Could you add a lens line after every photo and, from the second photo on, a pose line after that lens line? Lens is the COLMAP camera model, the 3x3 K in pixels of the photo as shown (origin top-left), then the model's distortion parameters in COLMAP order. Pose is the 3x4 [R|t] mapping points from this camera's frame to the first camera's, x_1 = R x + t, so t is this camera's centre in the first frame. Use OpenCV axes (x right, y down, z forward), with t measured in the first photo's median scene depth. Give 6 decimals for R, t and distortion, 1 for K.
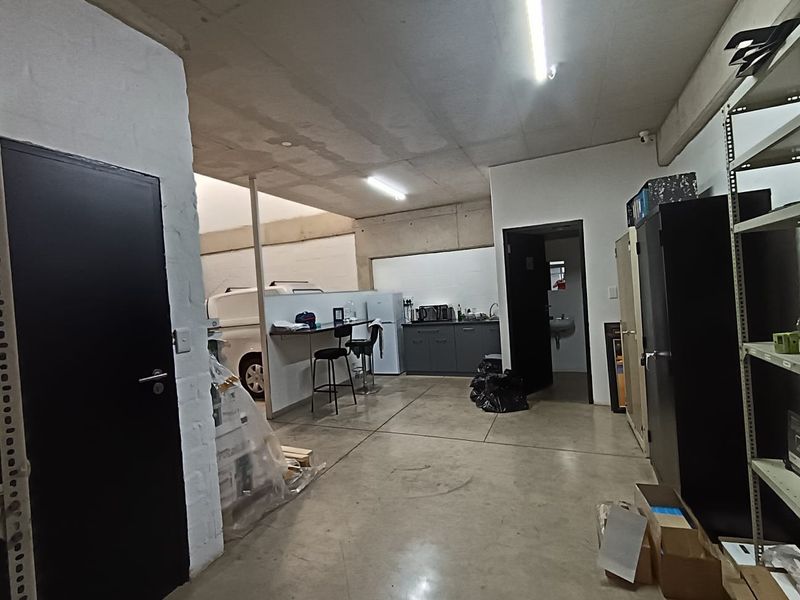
lens RADIAL K [[379.2, 0, 400.0], [0, 379.2, 300.0], [0, 0, 1]] dist [0.001518, 0.000425]
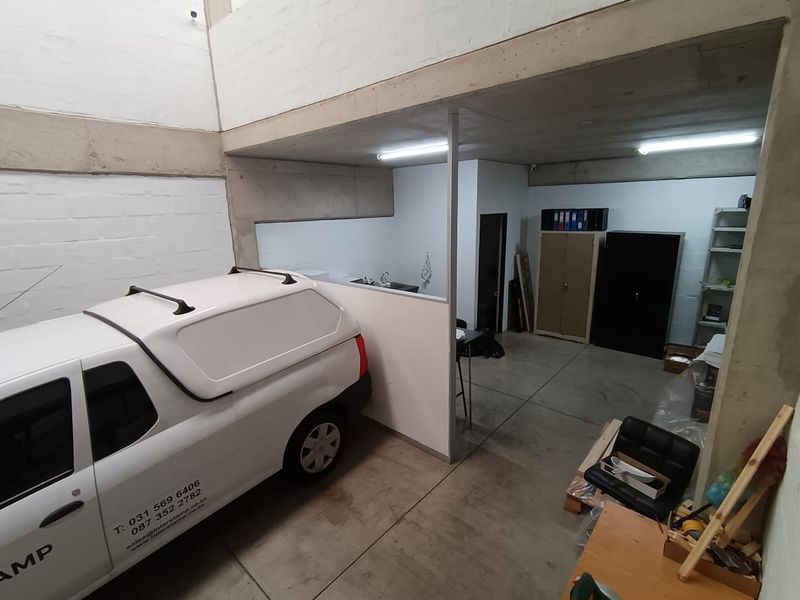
lens RADIAL K [[379.2, 0, 400.0], [0, 379.2, 300.0], [0, 0, 1]] dist [0.001518, 0.000425]
pose [[0.315830, -0.168167, 0.933794, -0.833591], [0.025699, 0.985323, 0.168755, -0.105220], [-0.948468, -0.029301, 0.315516, 0.710281]]
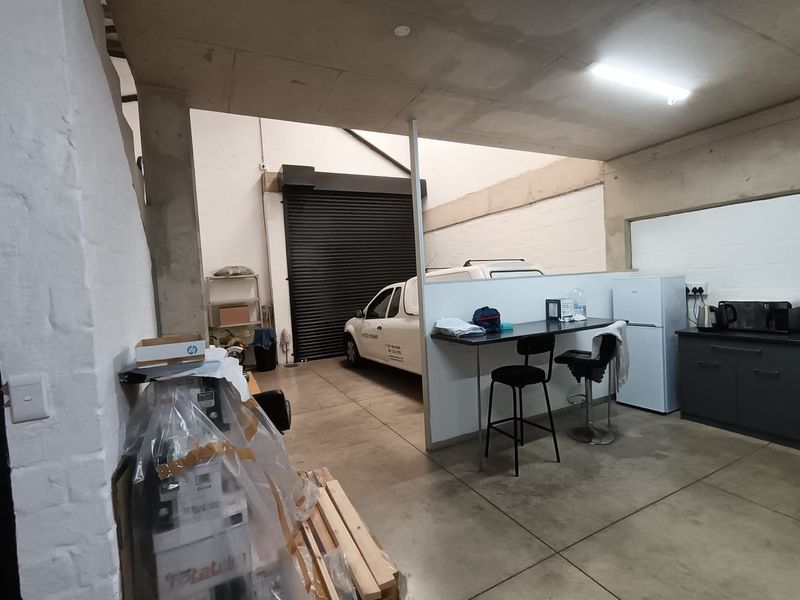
lens RADIAL K [[379.2, 0, 400.0], [0, 379.2, 300.0], [0, 0, 1]] dist [0.001518, 0.000425]
pose [[0.764533, 0.052594, -0.642436, 0.060326], [-0.006200, 0.997220, 0.074261, -0.027109], [0.644555, -0.052792, 0.762733, 0.337388]]
